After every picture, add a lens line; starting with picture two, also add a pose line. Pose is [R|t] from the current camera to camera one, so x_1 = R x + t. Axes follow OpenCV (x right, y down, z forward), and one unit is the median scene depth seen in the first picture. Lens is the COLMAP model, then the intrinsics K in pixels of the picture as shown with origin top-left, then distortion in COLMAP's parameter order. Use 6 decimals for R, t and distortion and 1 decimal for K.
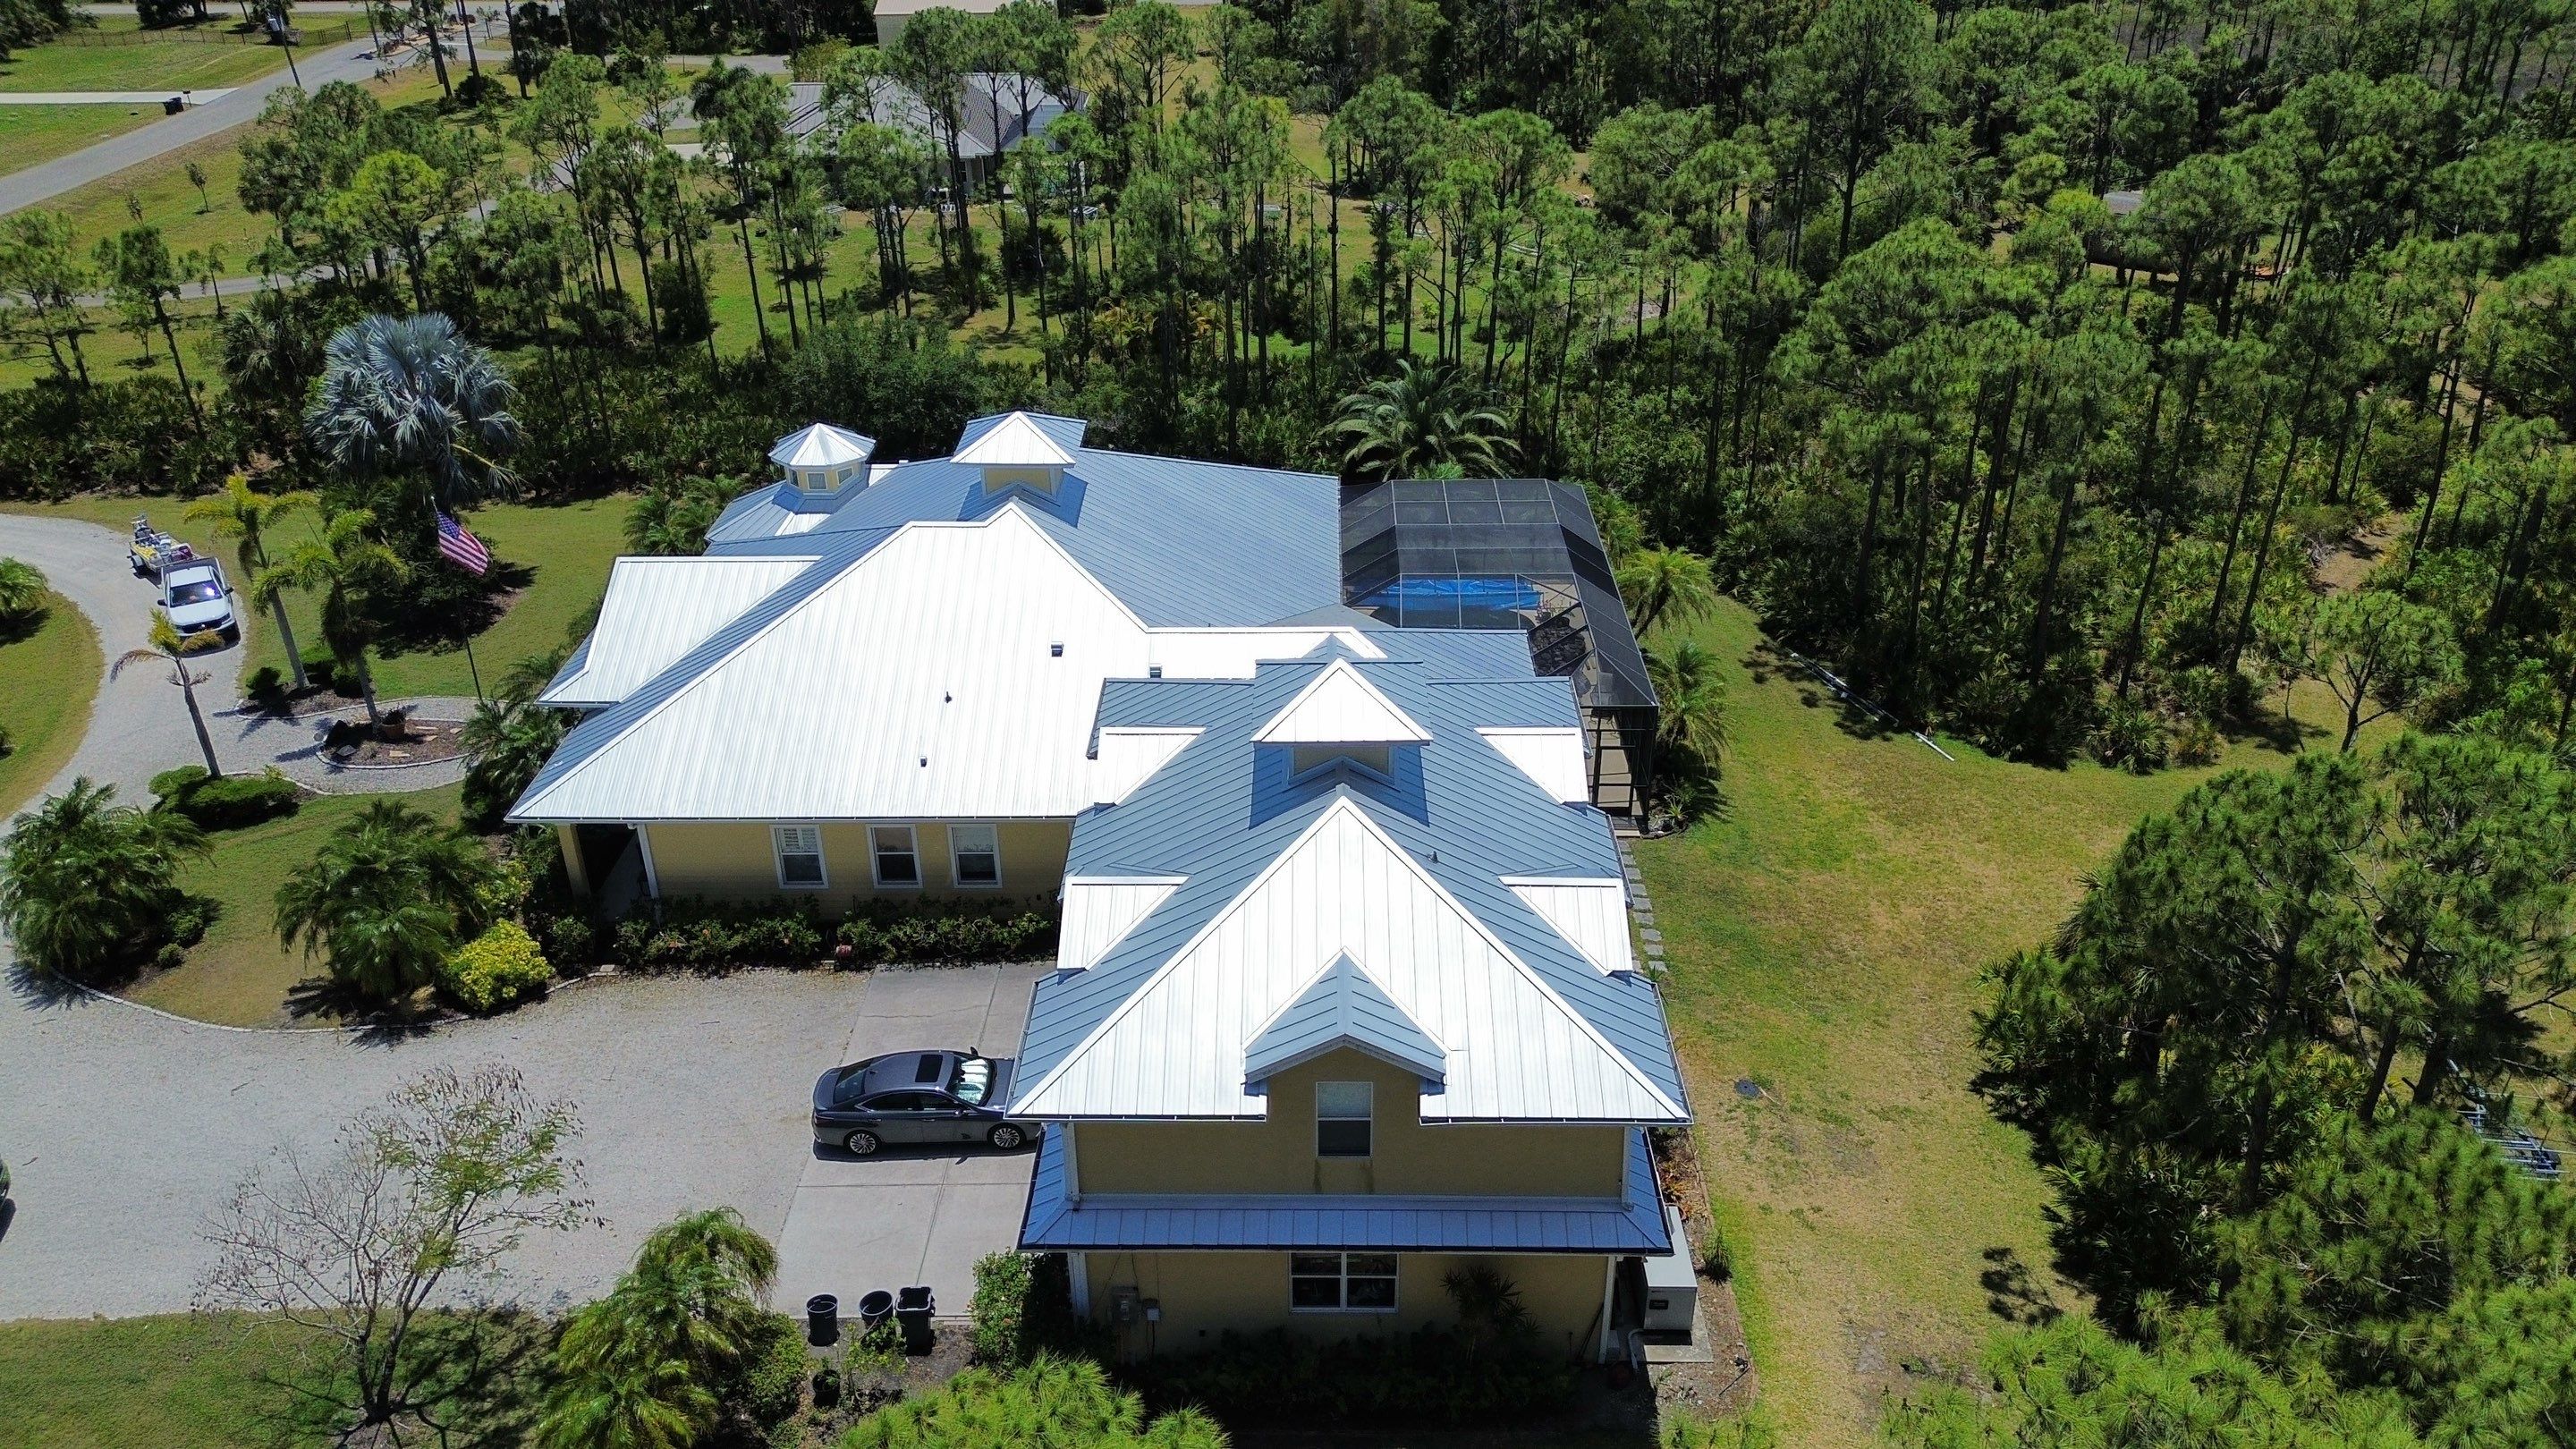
lens RADIAL K [[1799.6, 0, 1289.8], [0, 1799.6, 713.8], [0, 0, 1]] dist [0.052981, -0.039511]
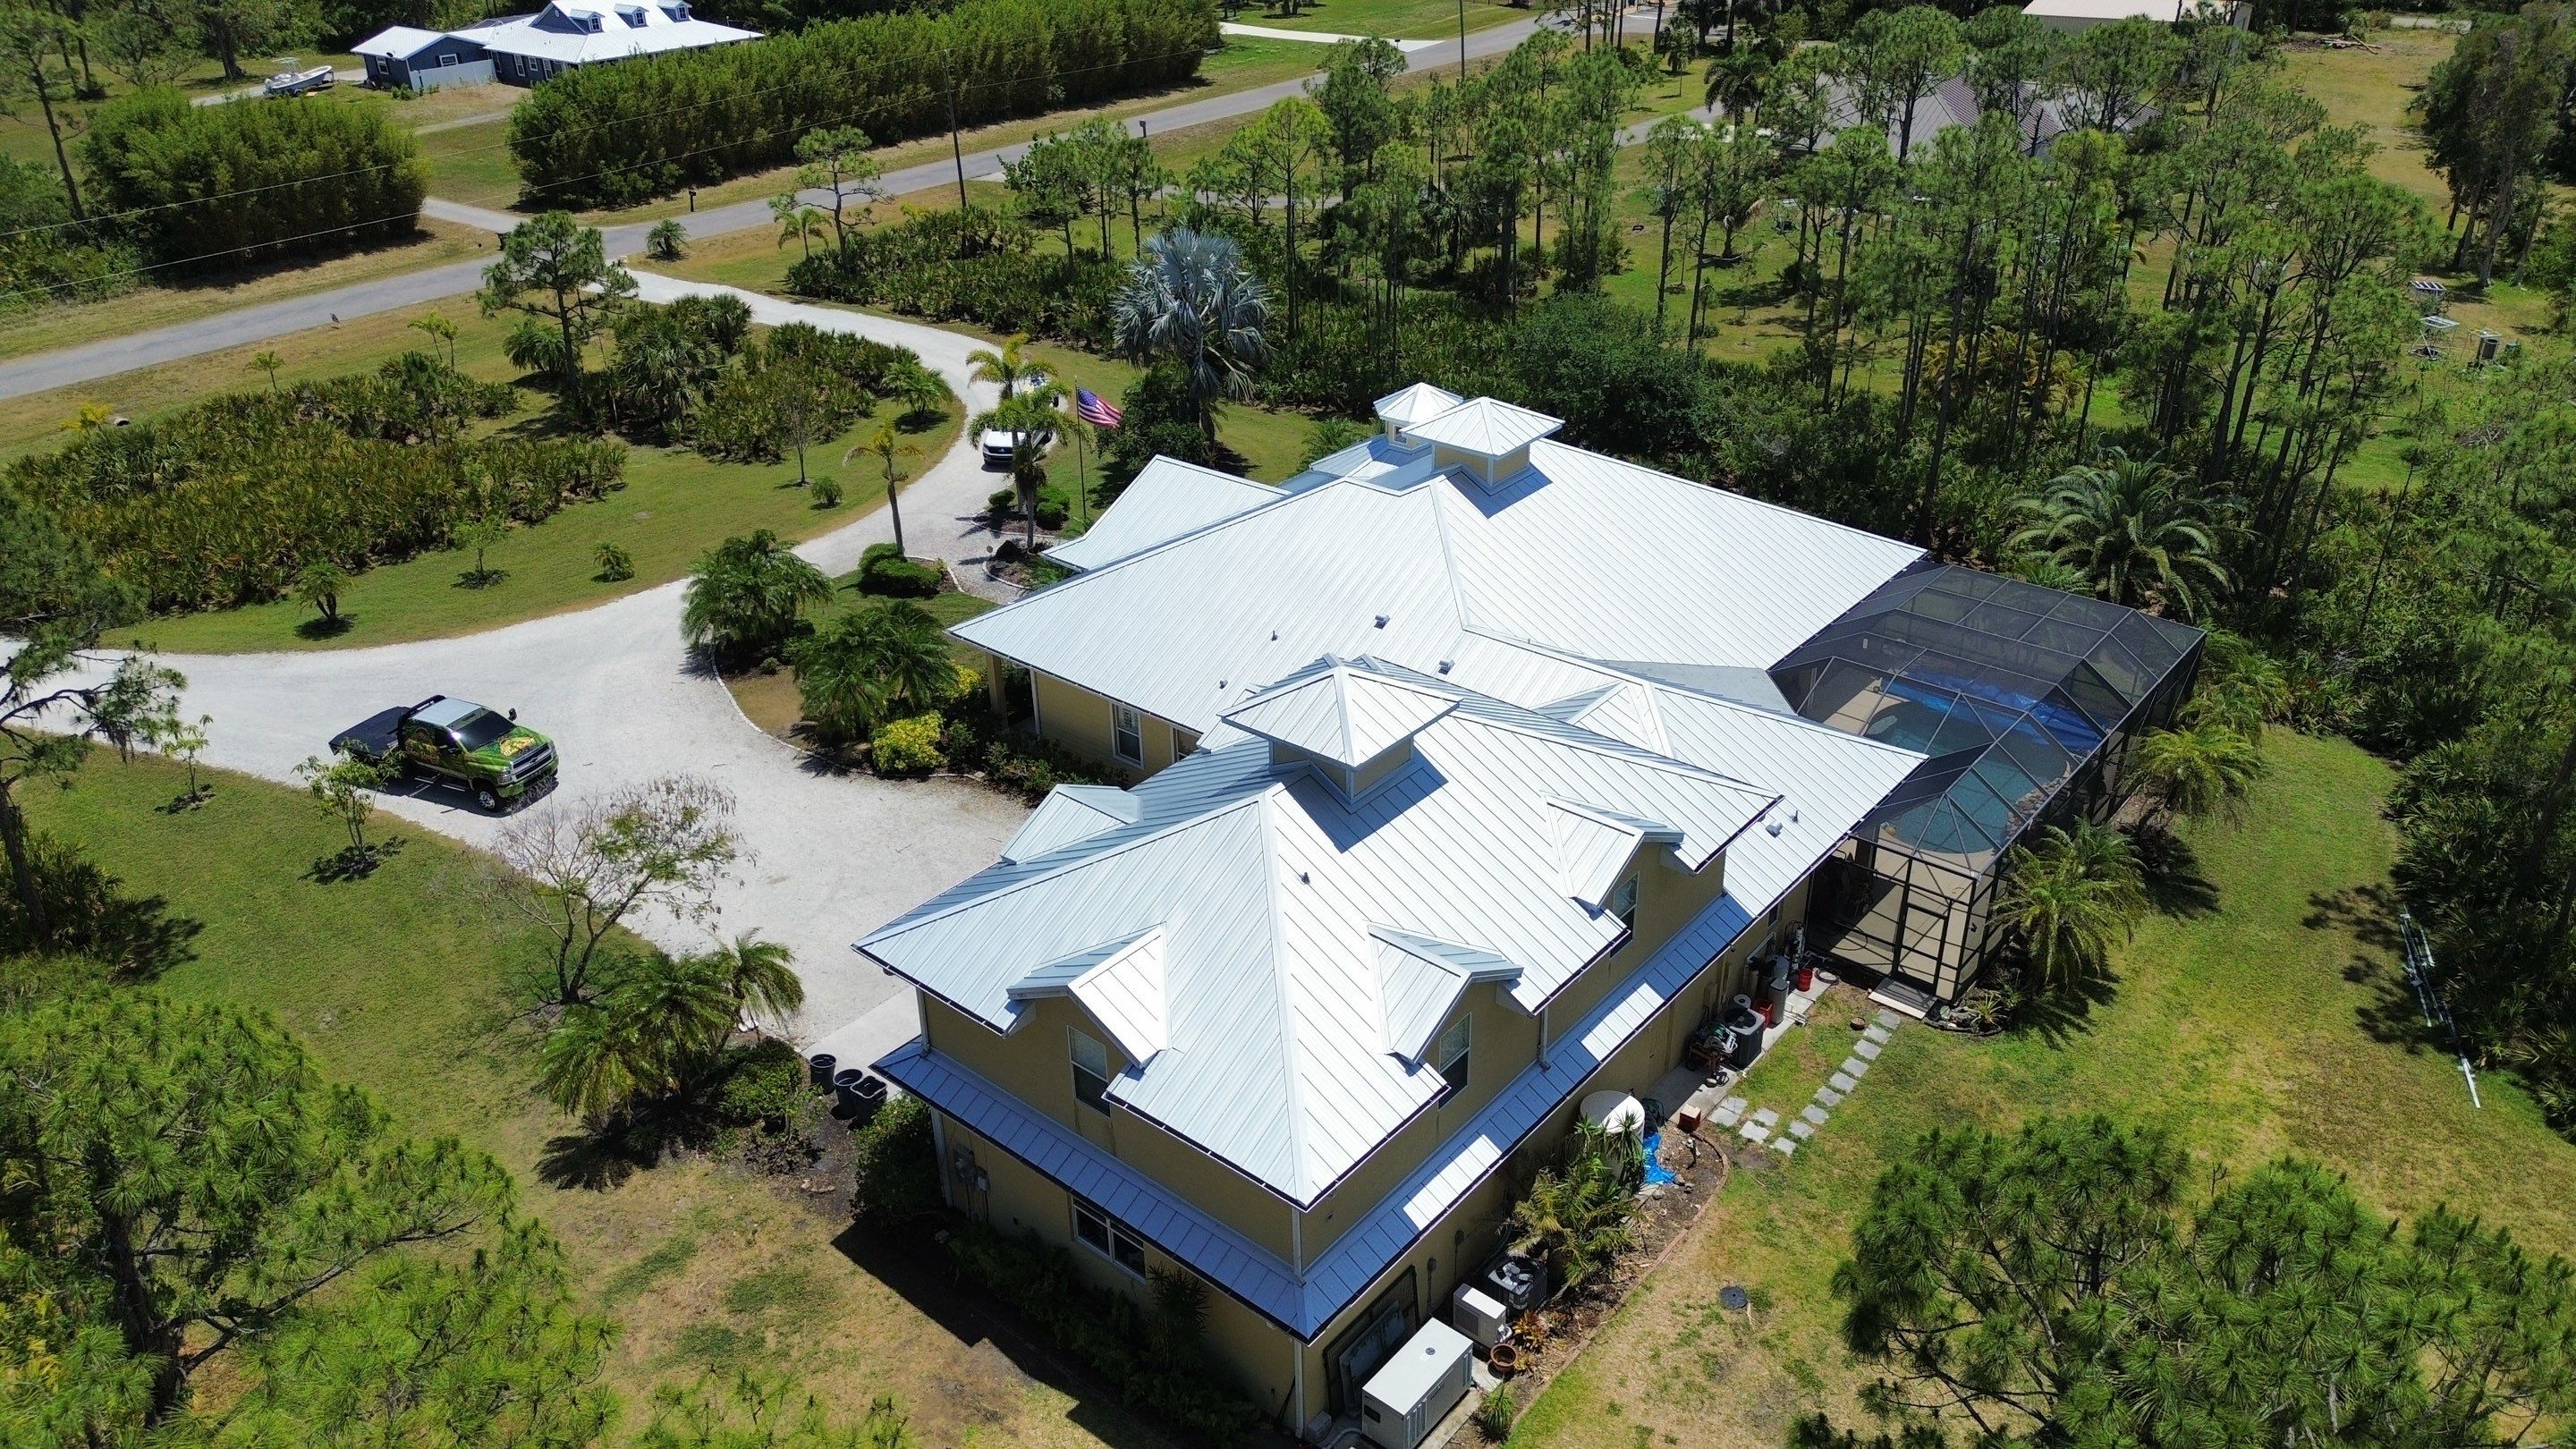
lens RADIAL K [[1799.6, 0, 1289.8], [0, 1799.6, 713.8], [0, 0, 1]] dist [0.052981, -0.039511]
pose [[0.768527, 0.287599, -0.571535, 0.408770], [-0.286111, 0.953469, 0.095064, -0.063284], [0.572281, 0.090463, 0.815053, 0.133636]]
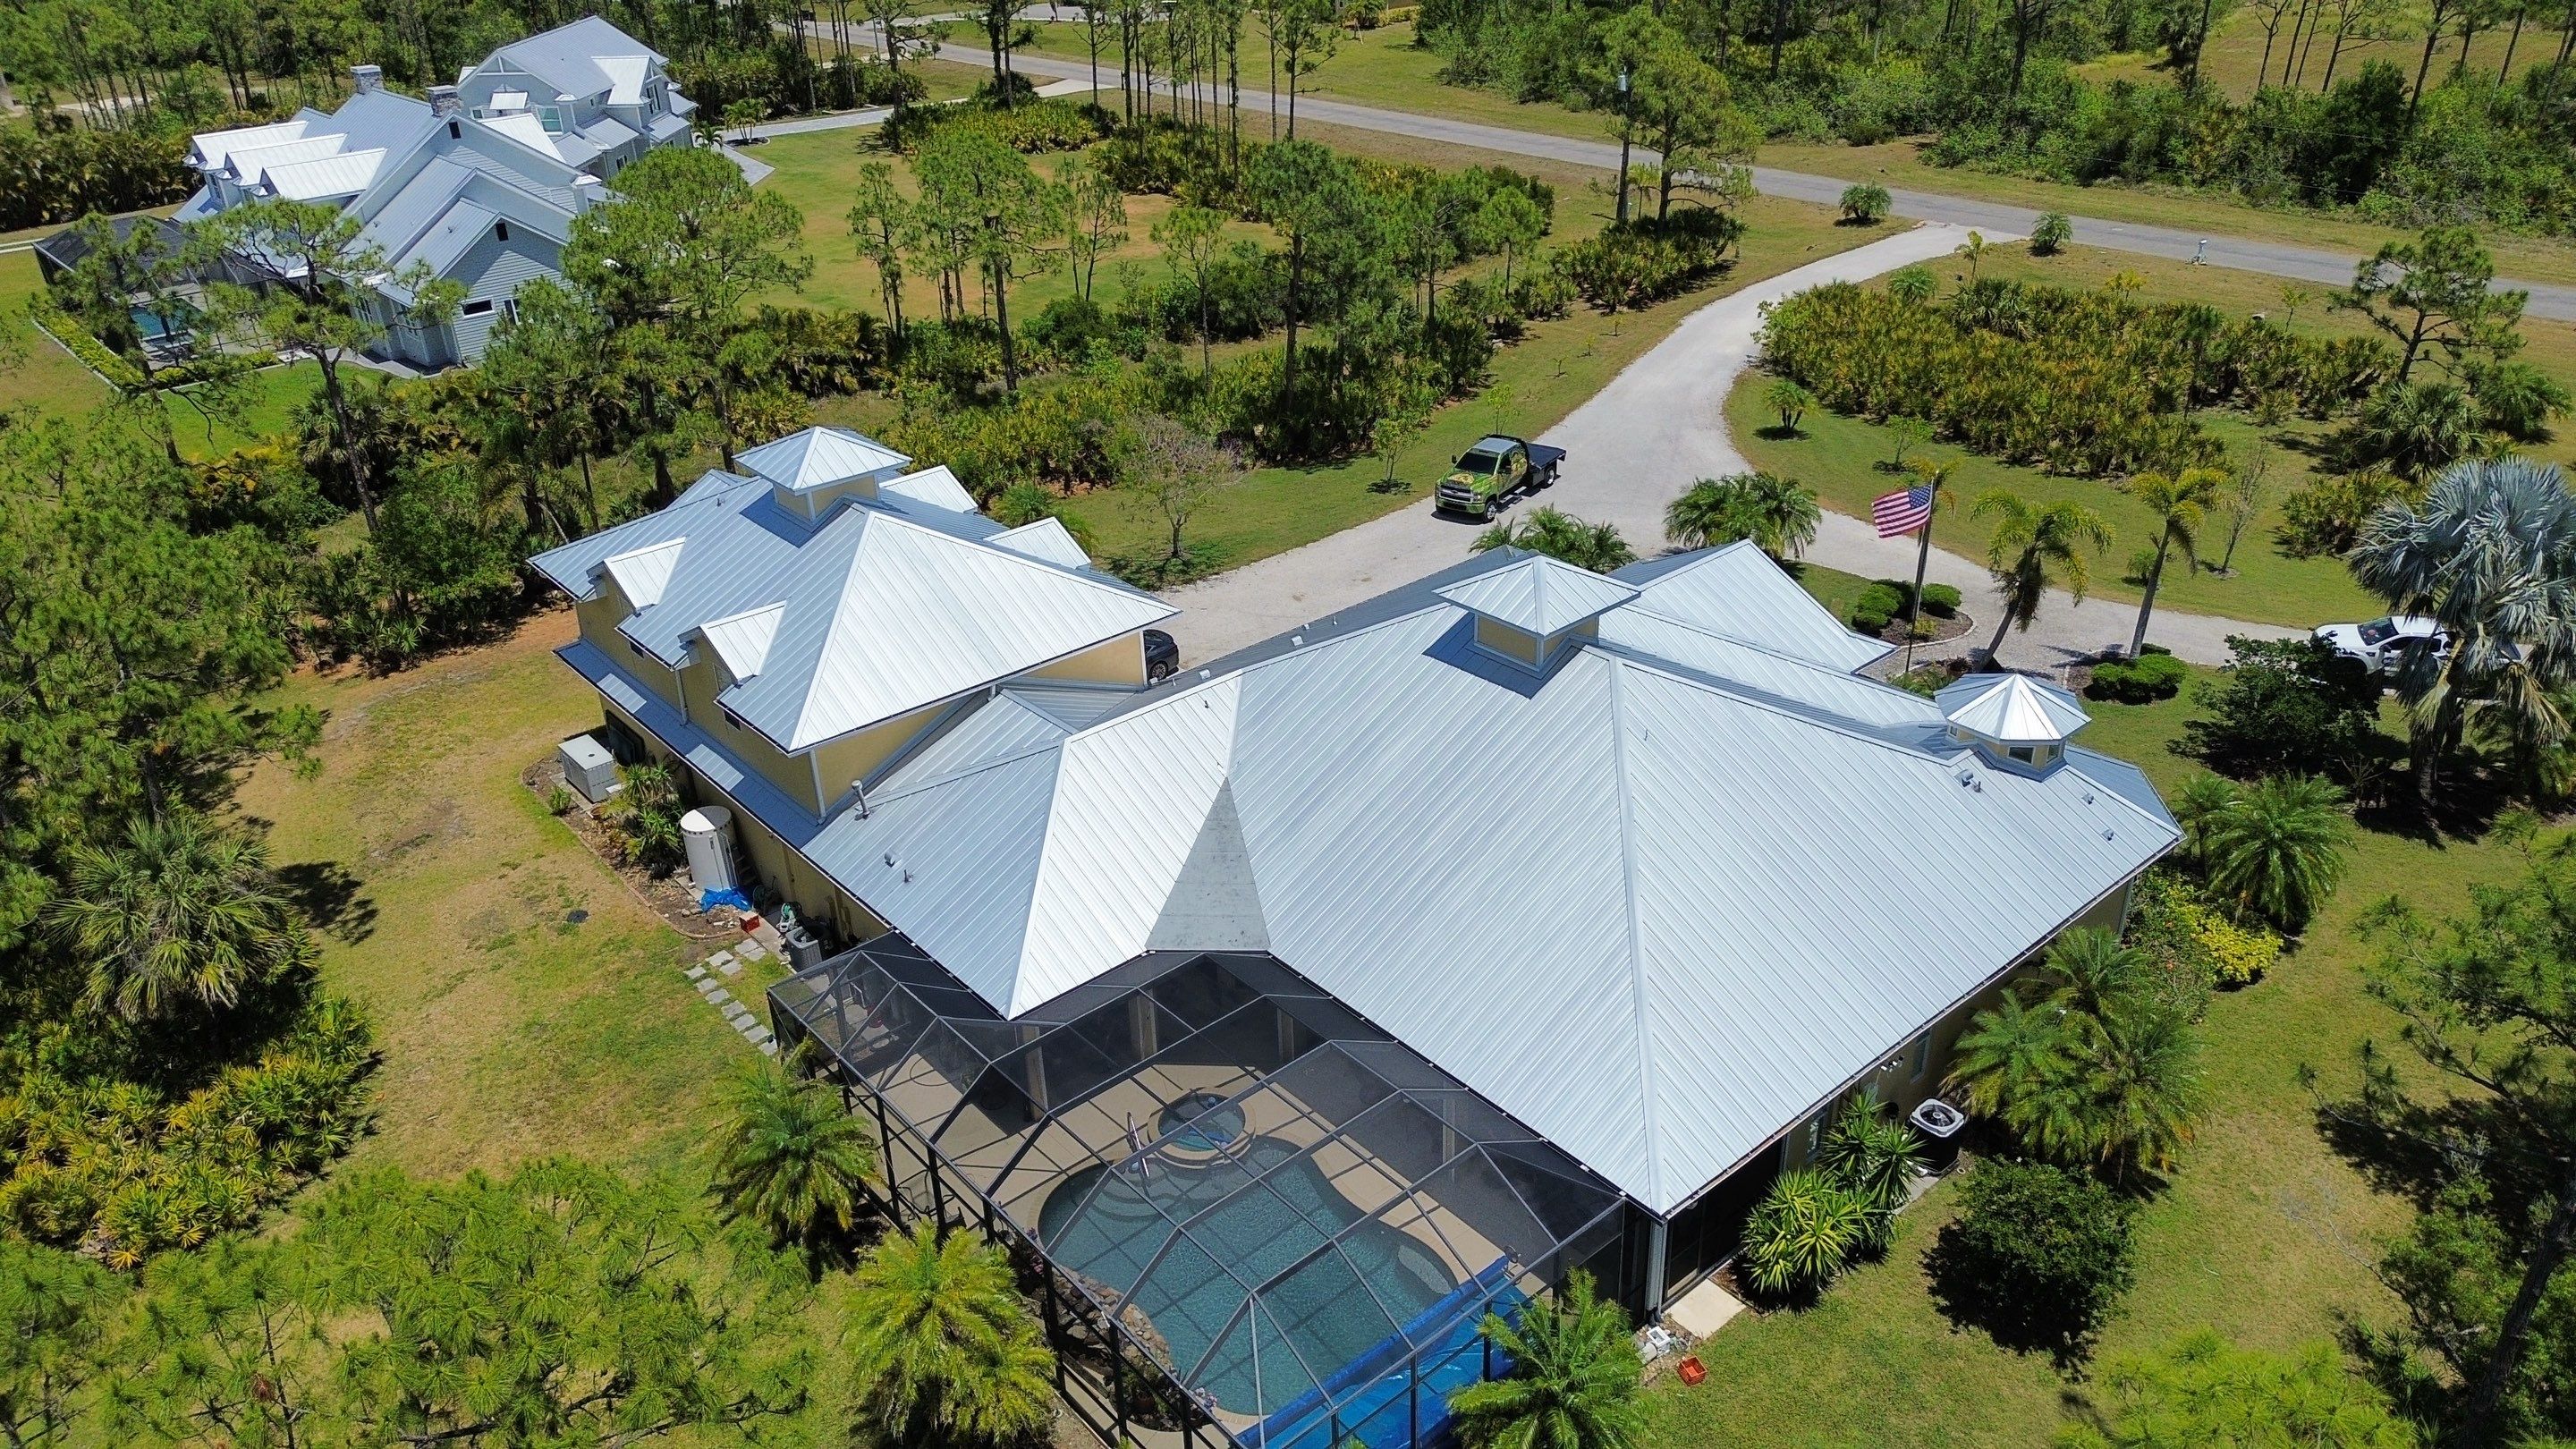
lens RADIAL K [[1799.6, 0, 1289.8], [0, 1799.6, 713.8], [0, 0, 1]] dist [0.052981, -0.039511]
pose [[-0.750347, 0.329139, -0.573278, 0.435687], [-0.288624, 0.617079, 0.732059, -0.694166], [0.594707, 0.714760, -0.368025, 1.307523]]
